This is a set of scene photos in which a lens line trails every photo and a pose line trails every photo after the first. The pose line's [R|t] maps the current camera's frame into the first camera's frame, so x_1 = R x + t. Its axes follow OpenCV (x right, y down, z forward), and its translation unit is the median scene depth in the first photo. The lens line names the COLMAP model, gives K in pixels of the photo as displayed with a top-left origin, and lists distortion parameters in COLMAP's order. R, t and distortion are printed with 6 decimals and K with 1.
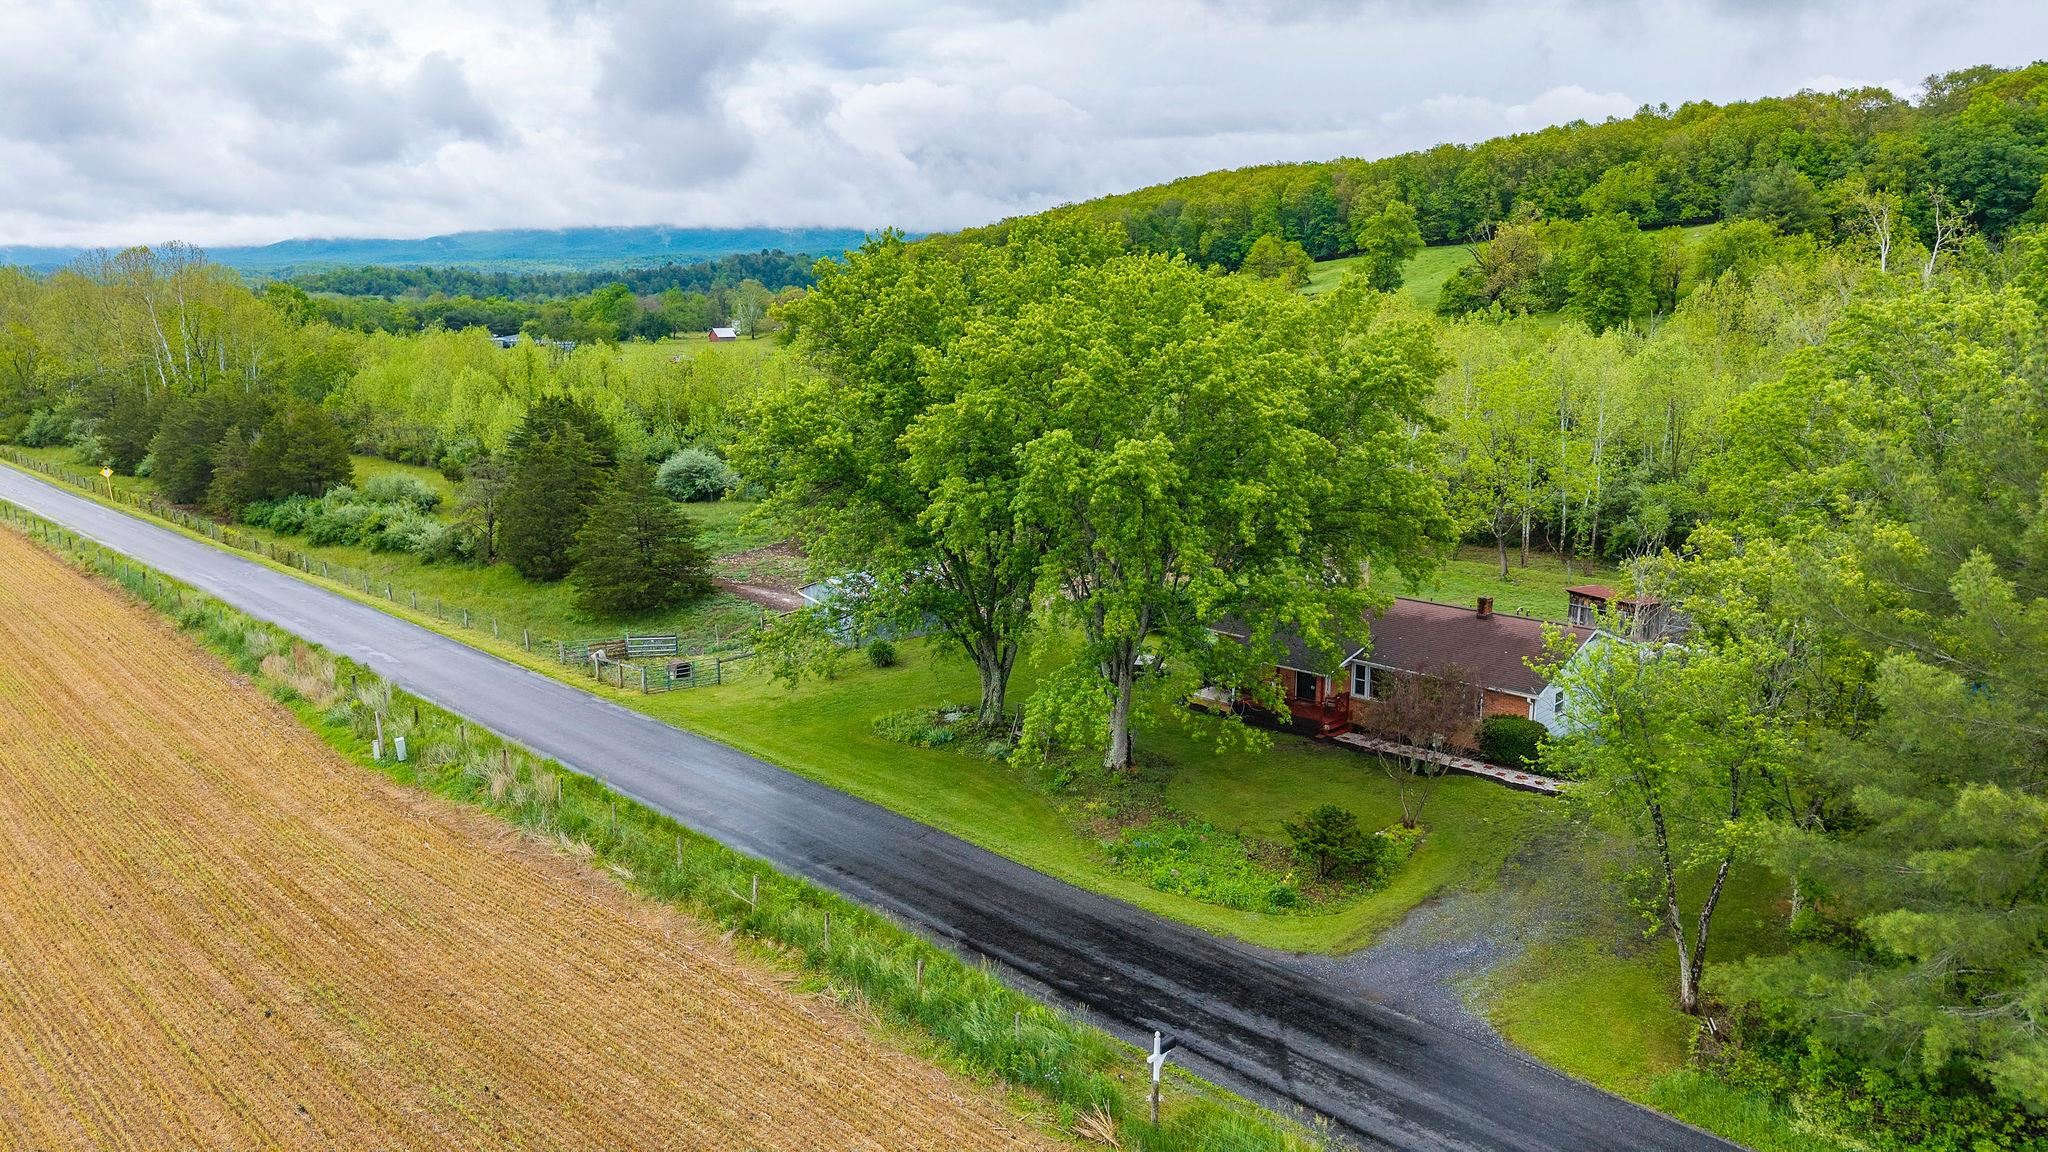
lens RADIAL K [[1415.1, 0, 1024.0], [0, 1415.1, 576.0], [0, 0, 1]] dist [0.015067, 0.000263]
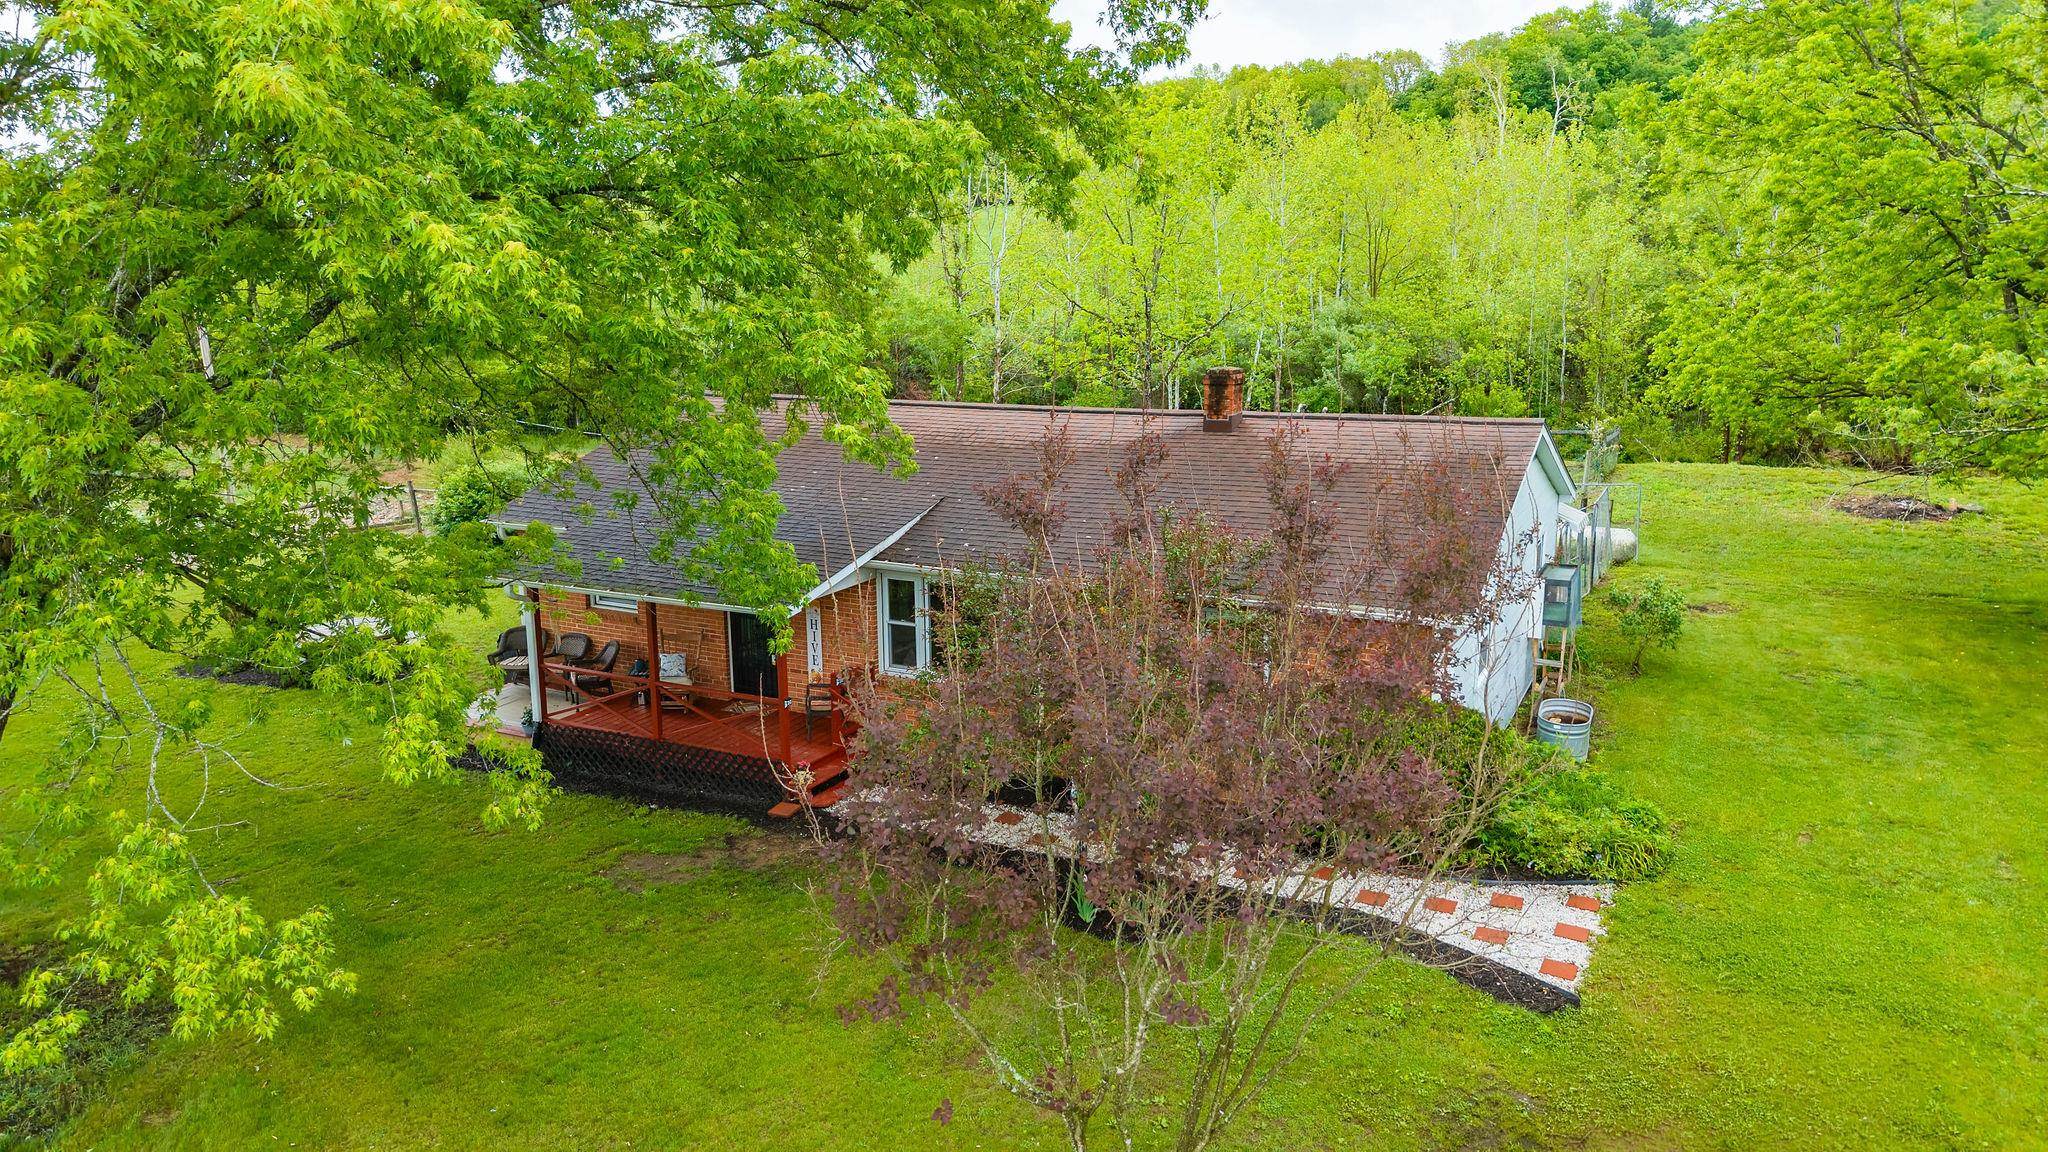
lens RADIAL K [[1408.5, 0, 1024.9], [0, 1408.5, 518.2], [0, 0, 1]] dist [0.177165, -0.404993]
pose [[0.958303, -0.053395, 0.280722, 0.231213], [0.065348, 0.997304, -0.033384, 0.082187], [-0.278182, 0.050337, 0.959208, 0.891700]]
